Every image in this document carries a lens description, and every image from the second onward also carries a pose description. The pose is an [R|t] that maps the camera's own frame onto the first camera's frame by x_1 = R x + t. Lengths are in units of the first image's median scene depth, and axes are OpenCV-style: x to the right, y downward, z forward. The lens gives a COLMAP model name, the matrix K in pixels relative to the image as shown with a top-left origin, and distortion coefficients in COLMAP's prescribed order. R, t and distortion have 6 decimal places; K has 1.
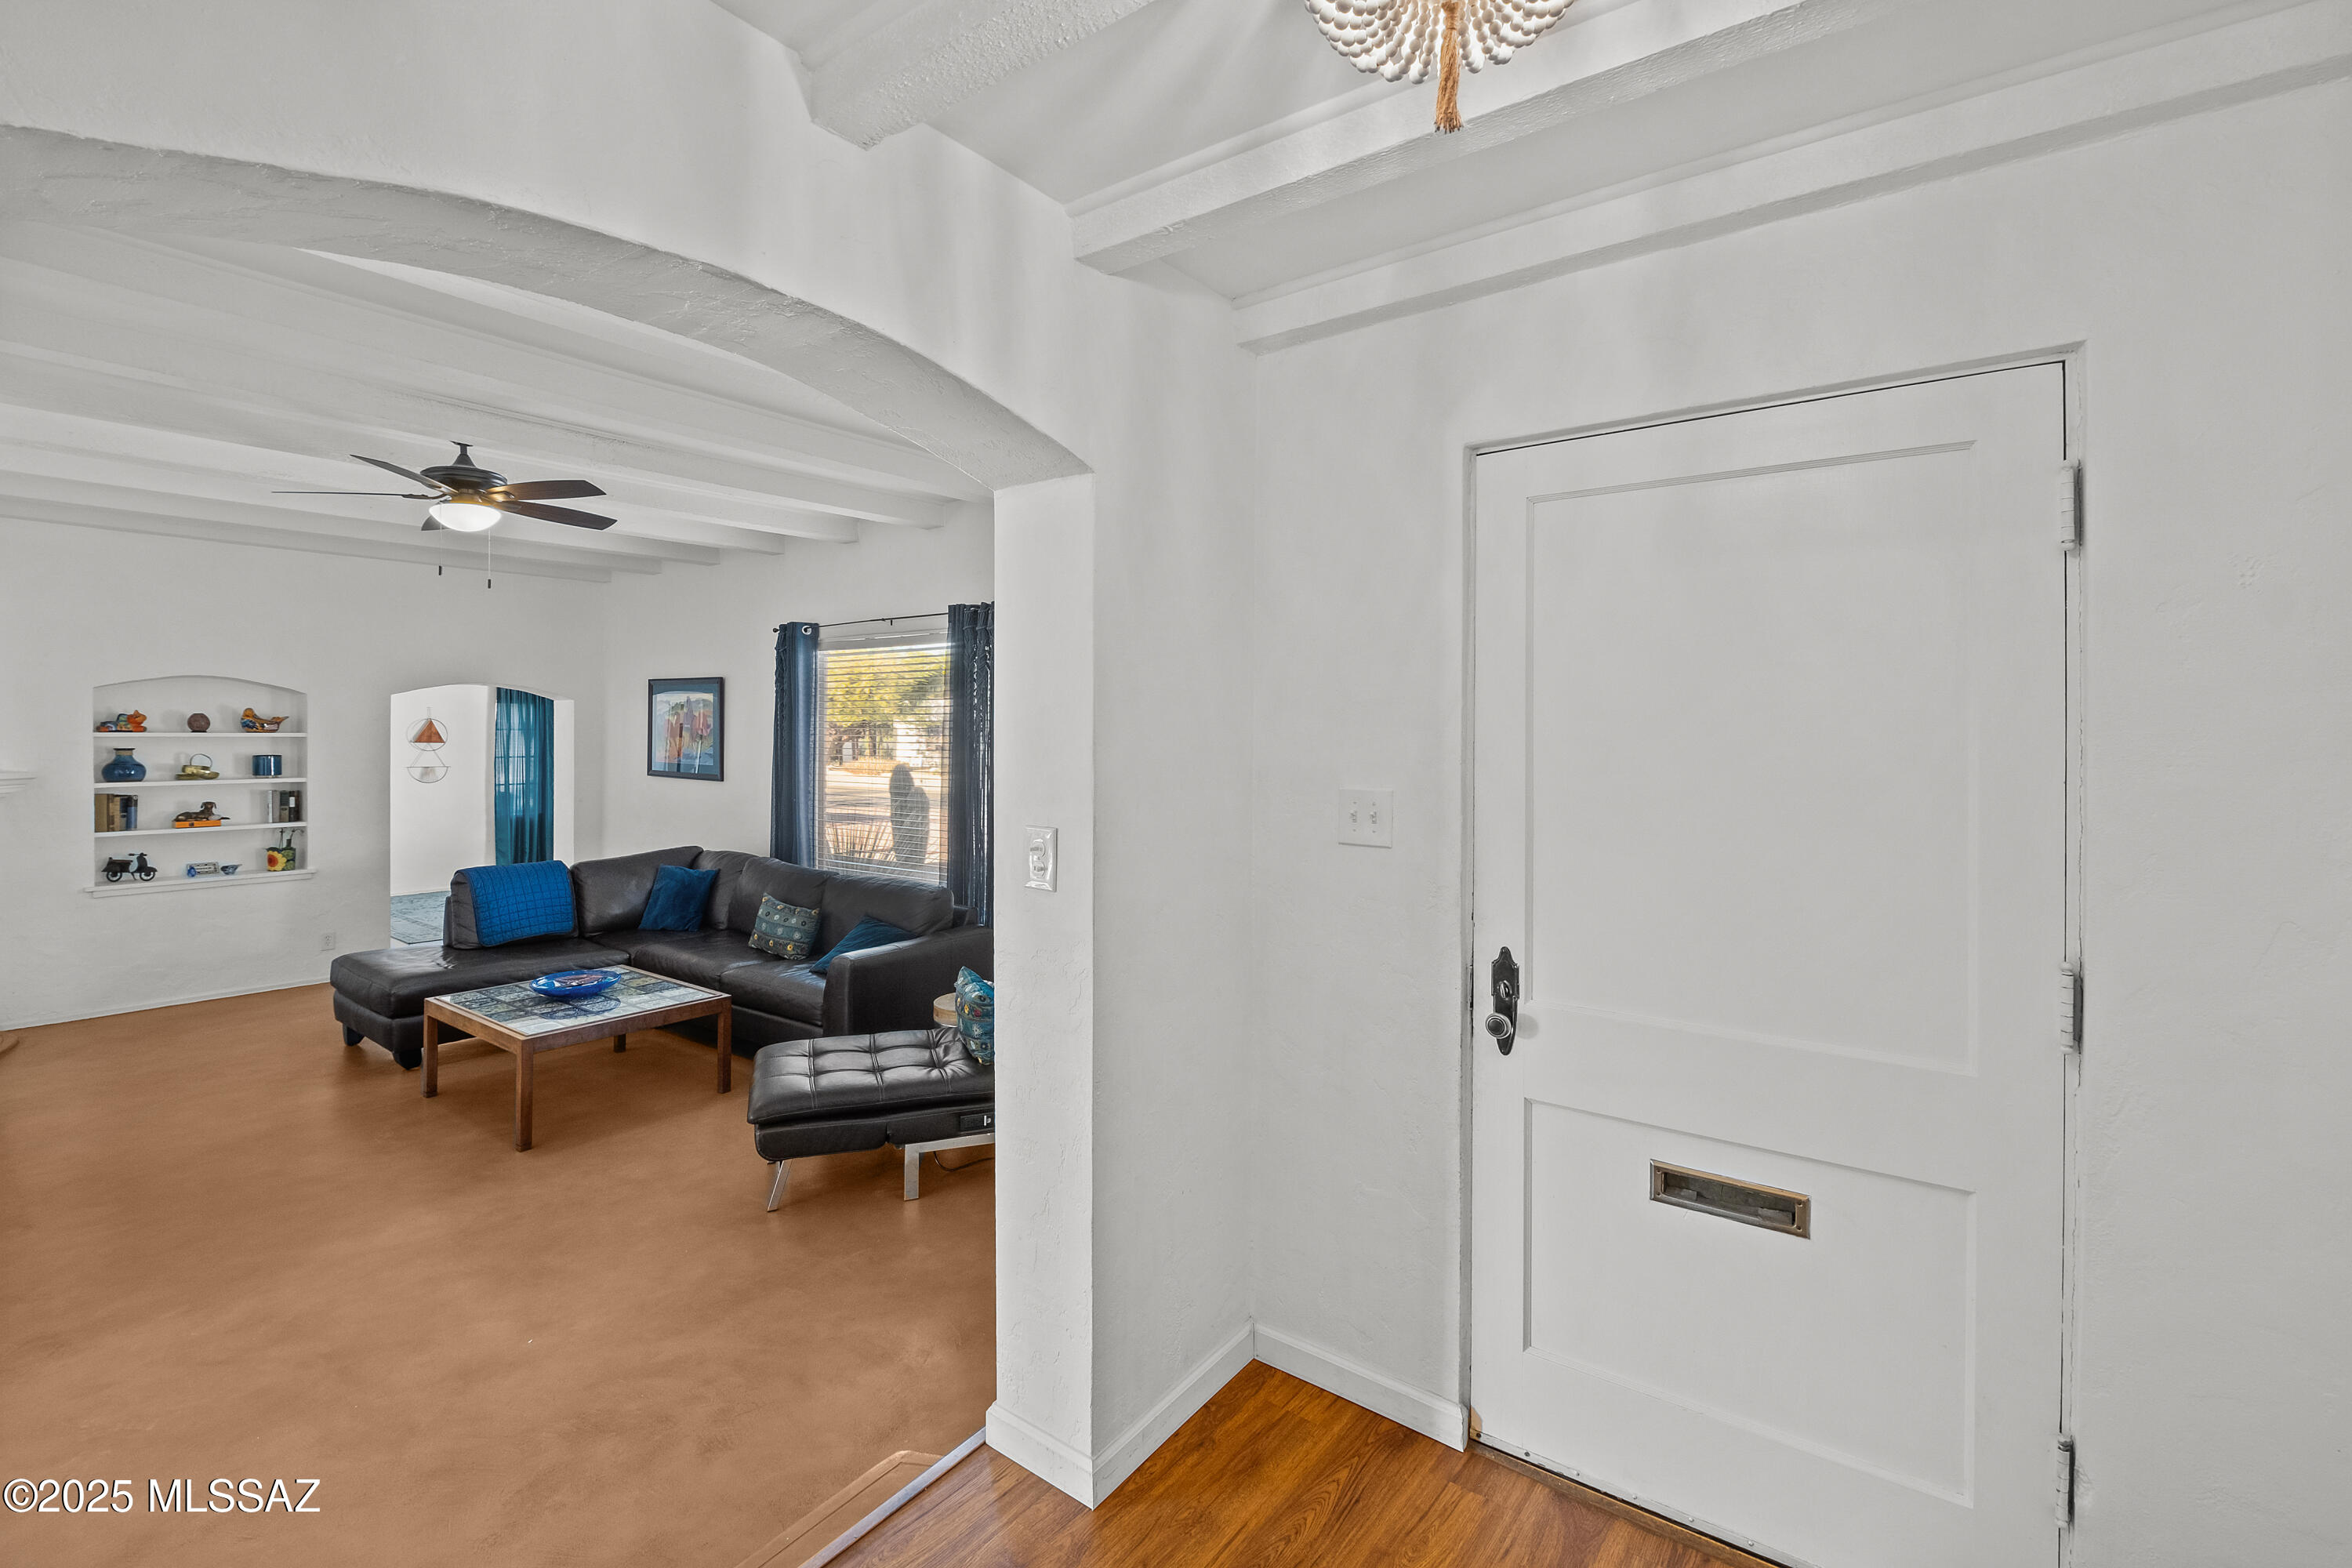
lens RADIAL K [[1023.4, 0, 1185.3], [0, 1023.4, 737.8], [0, 0, 1]] dist [0.004824, -0.005427]
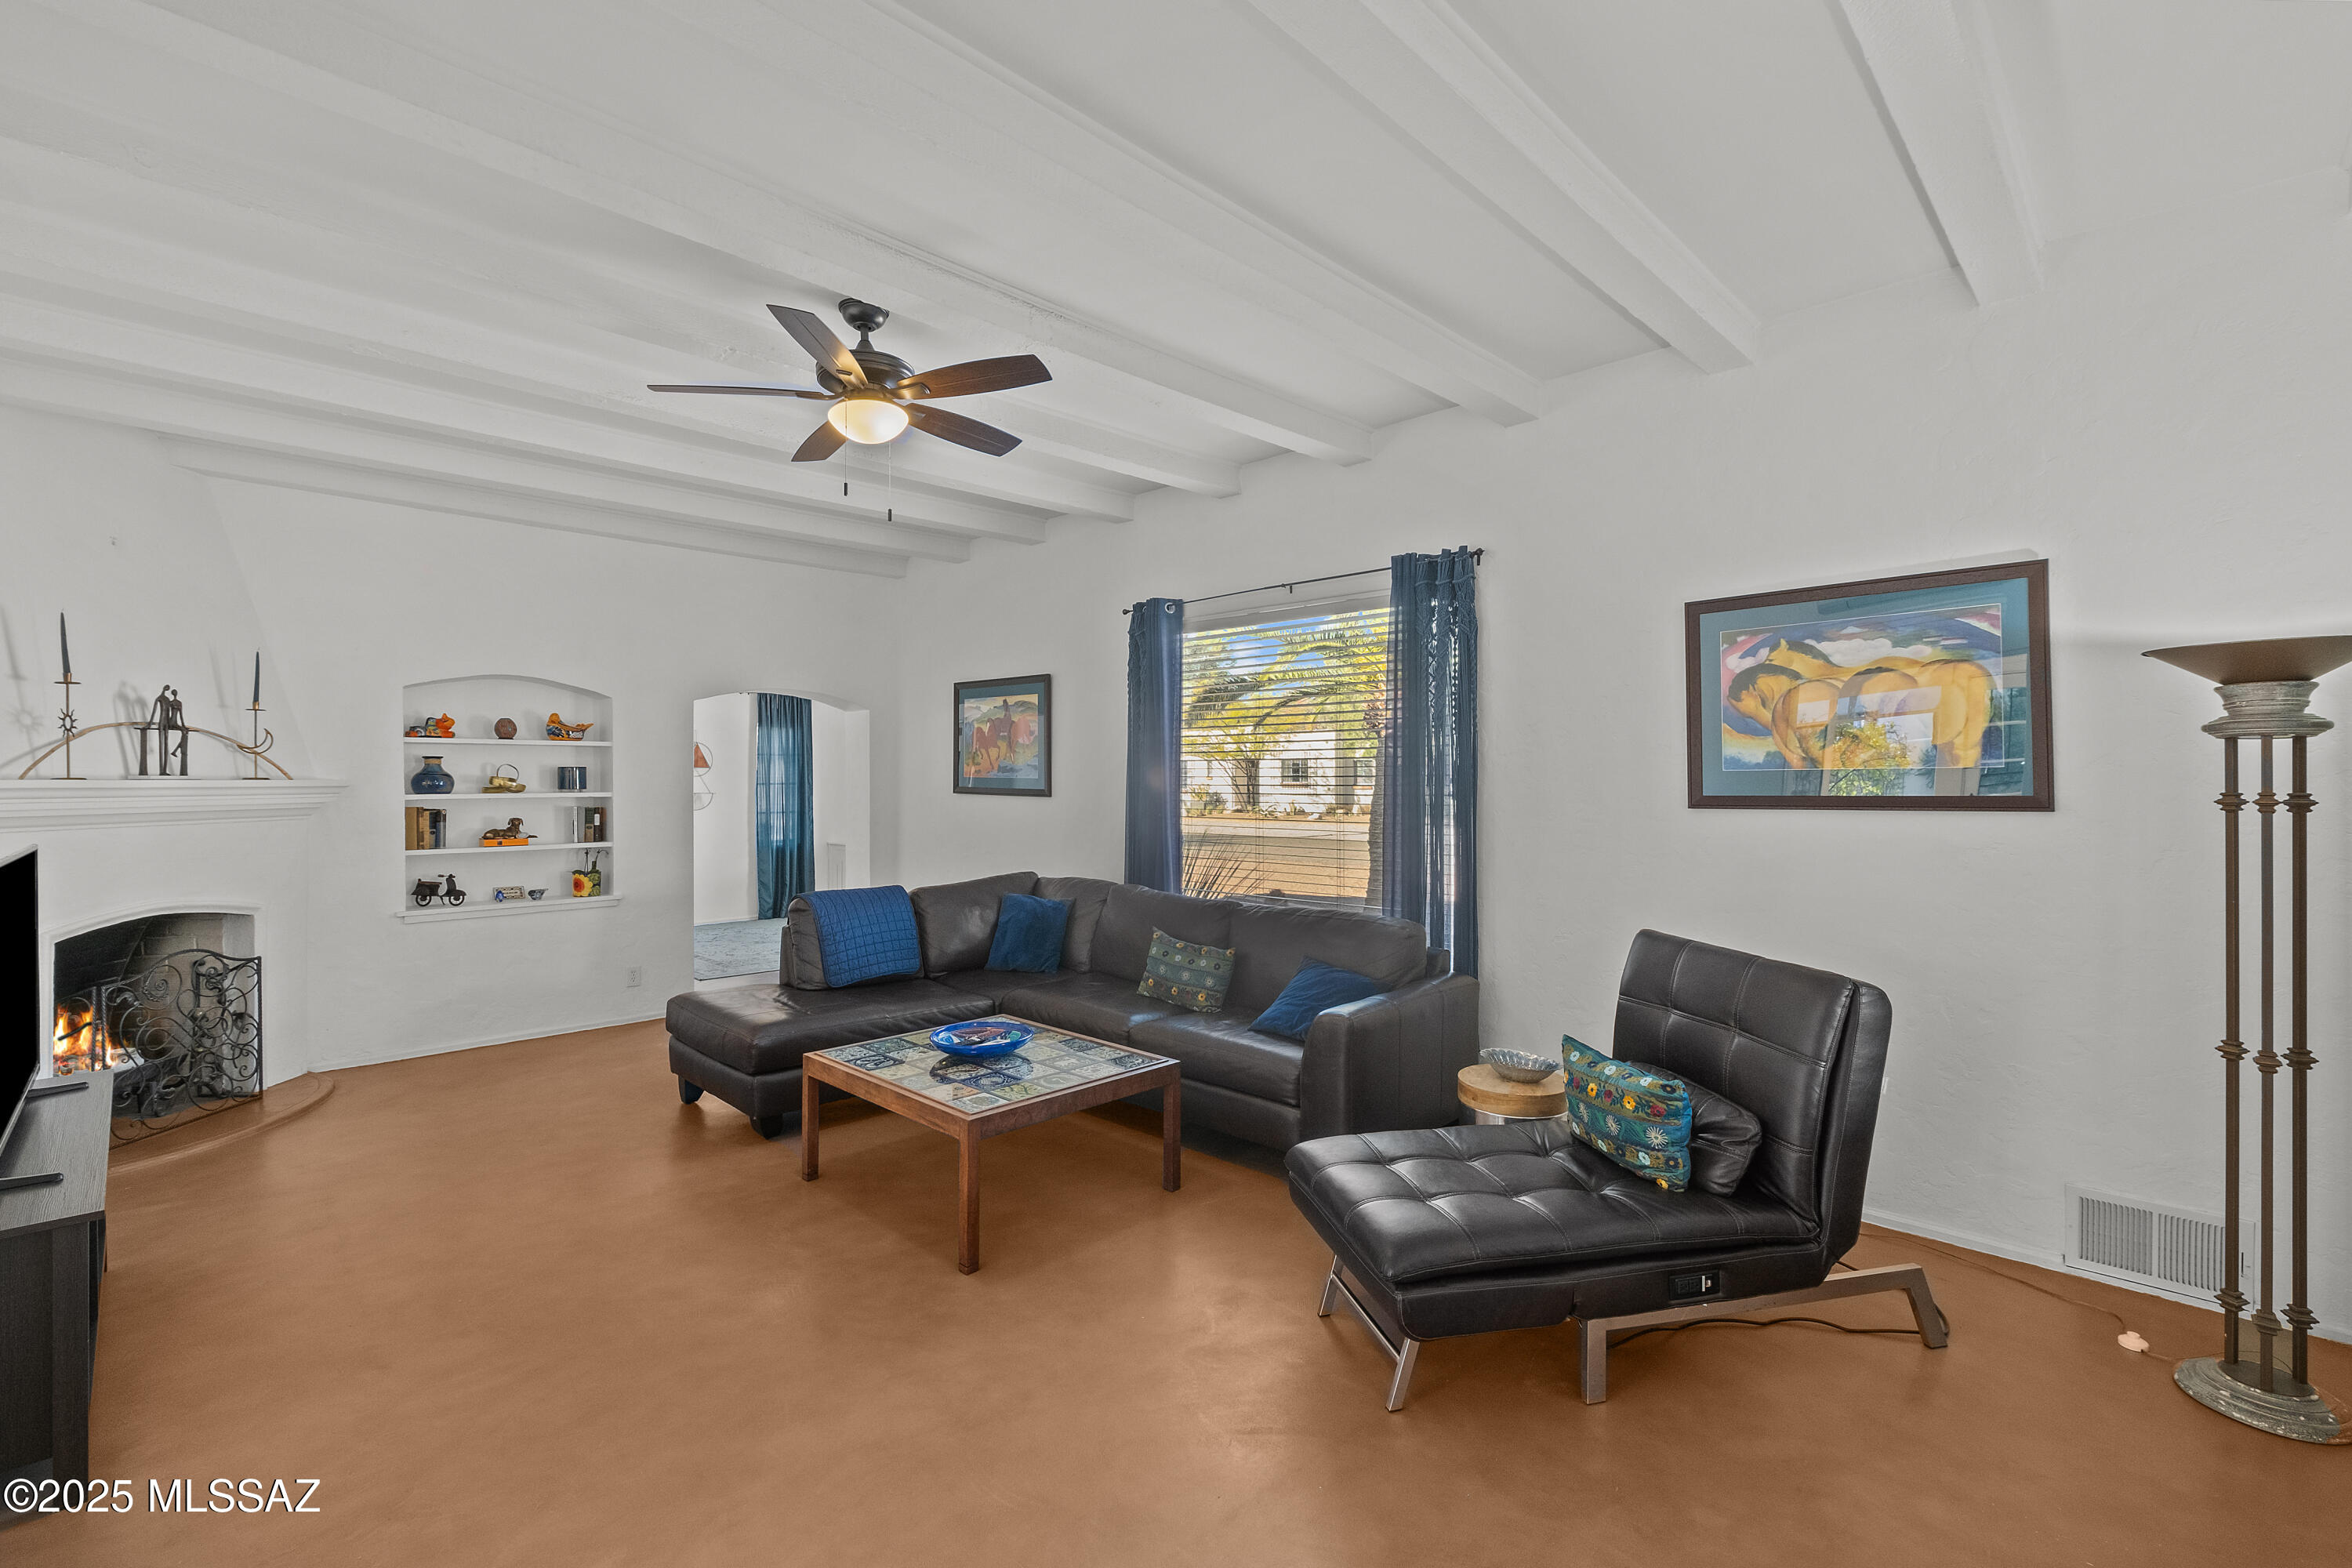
lens RADIAL K [[1023.4, 0, 1180.3], [0, 1023.4, 788.4], [0, 0, 1]] dist [0.004824, -0.005427]
pose [[0.990445, -0.005353, -0.137804, -0.265161], [0.005926, 0.999975, 0.003749, 0.037964], [0.137780, -0.004530, 0.990452, 0.201616]]
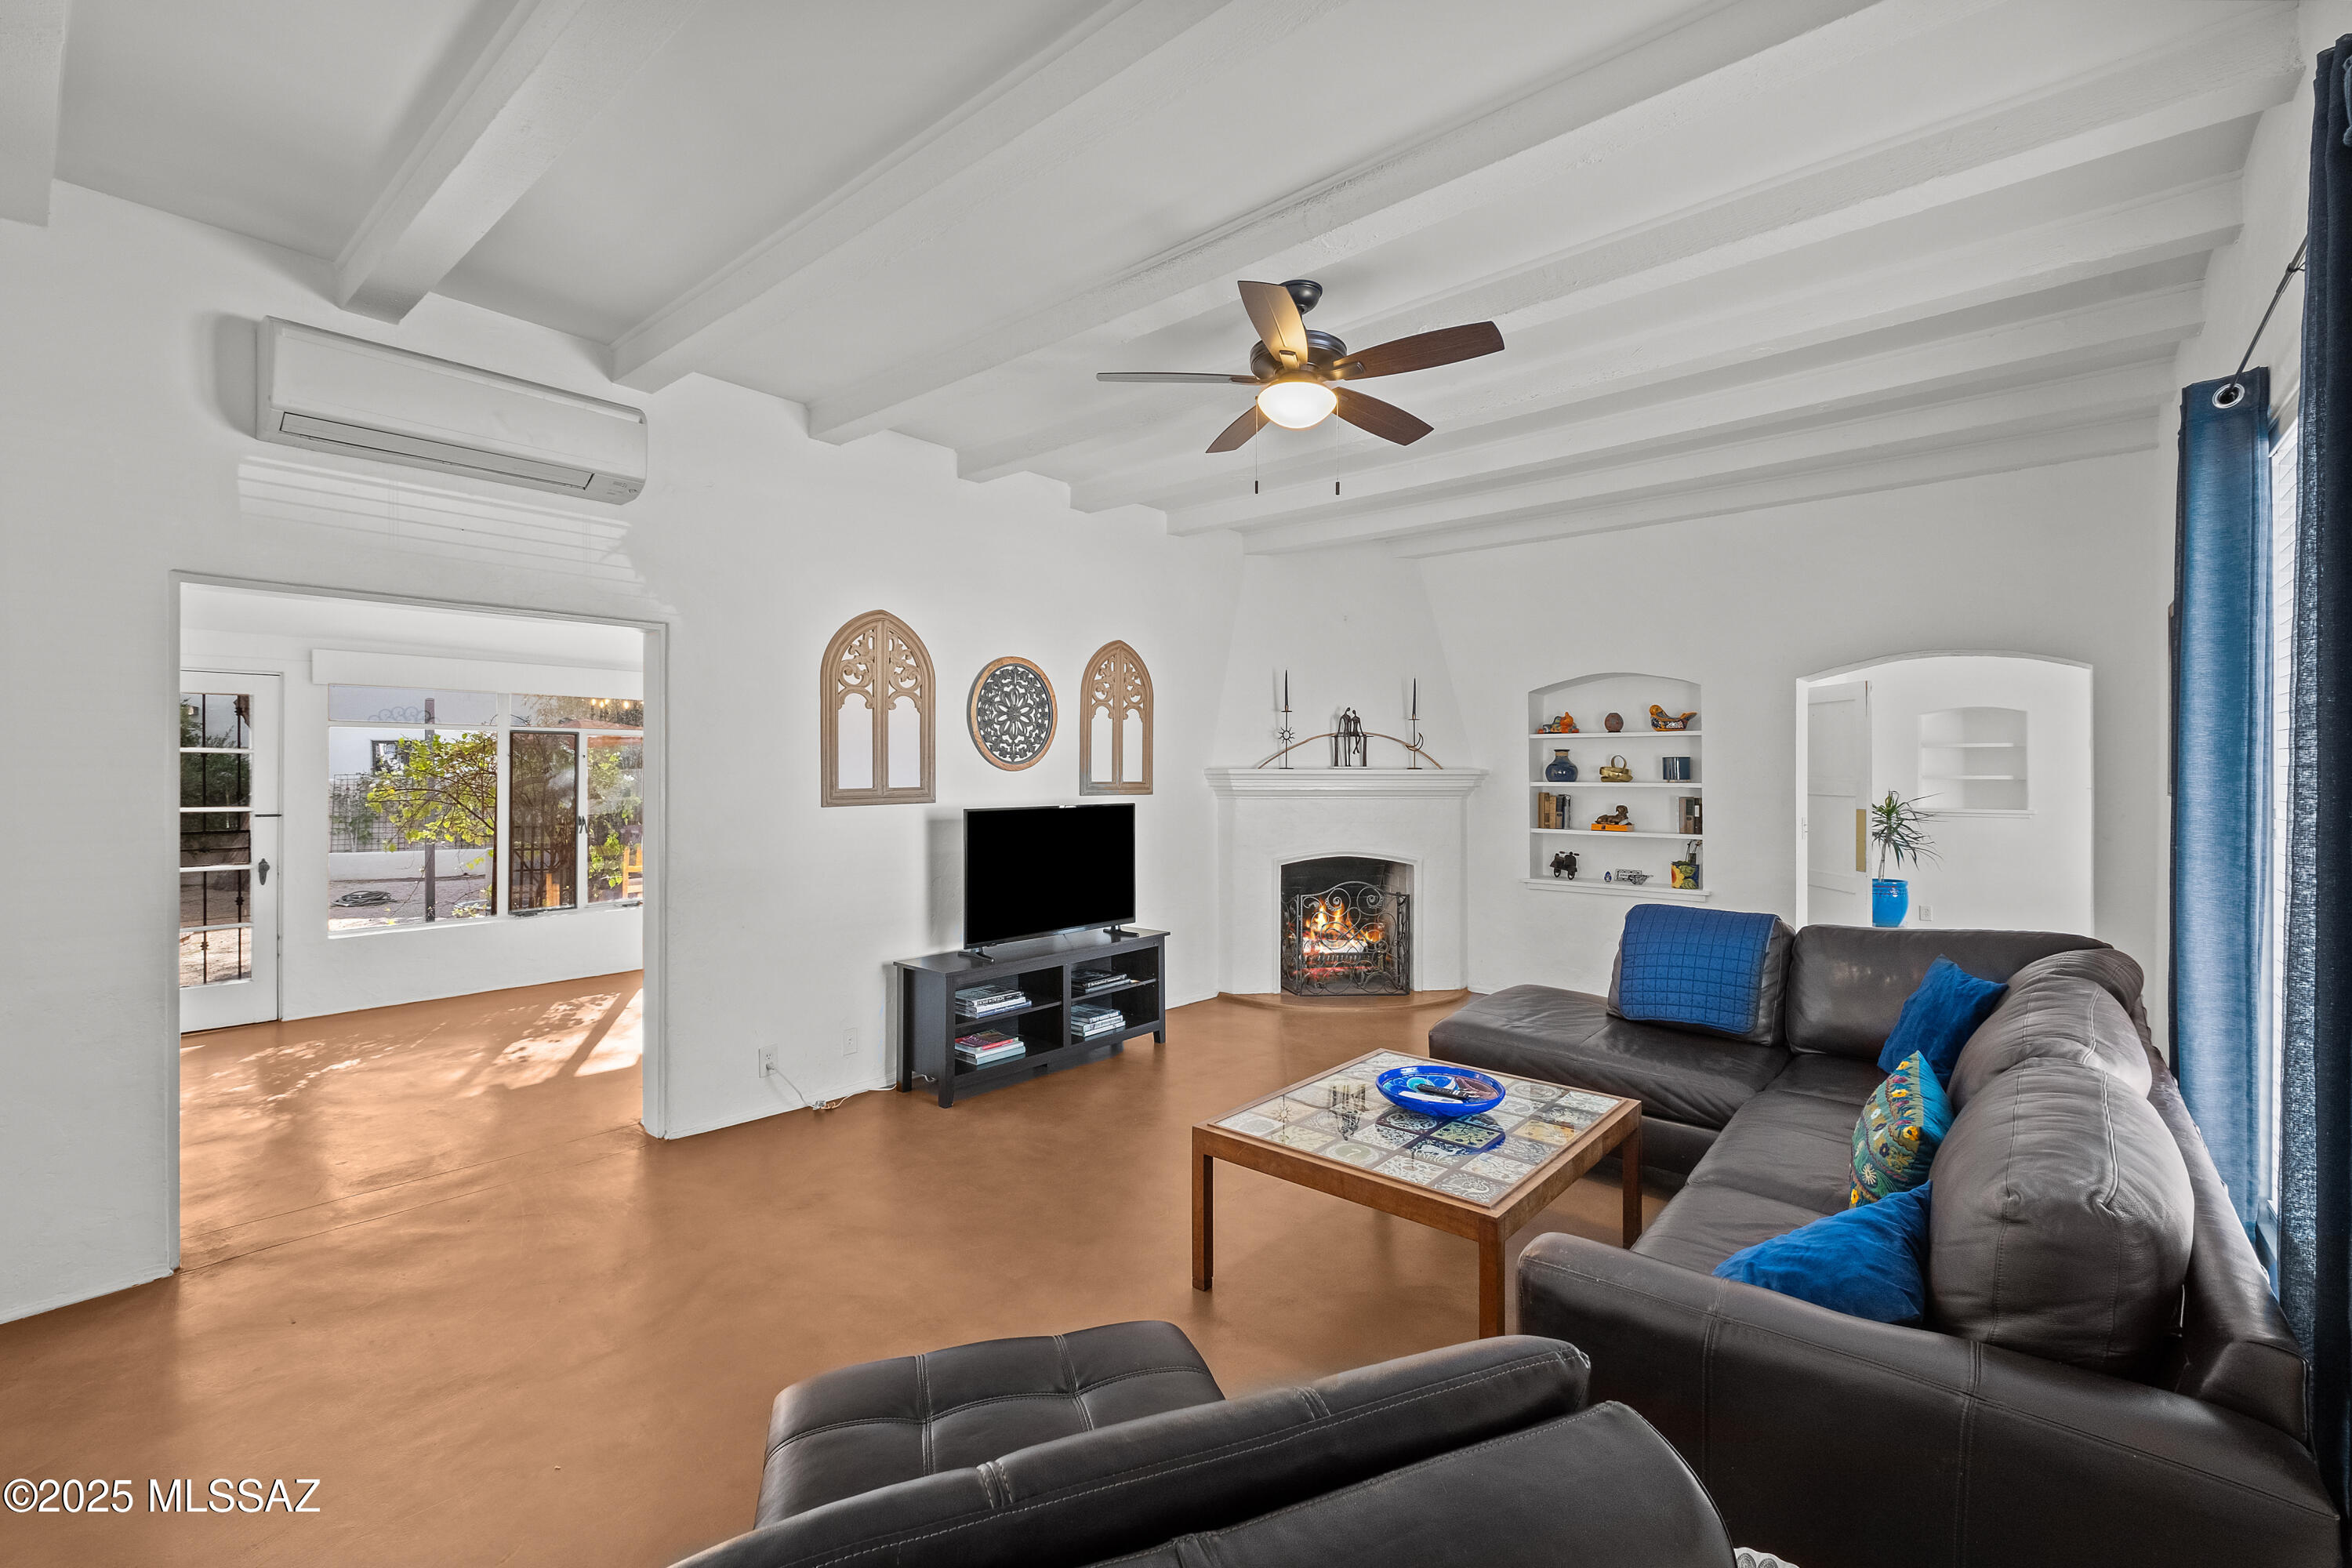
lens RADIAL K [[1023.4, 0, 1185.9], [0, 1023.4, 783.9], [0, 0, 1]] dist [0.004824, -0.005427]
pose [[-0.063005, 0.010701, -0.997956, 0.019859], [-0.005499, 0.999924, 0.011070, 0.035142], [0.997998, 0.006185, -0.062941, 0.672134]]
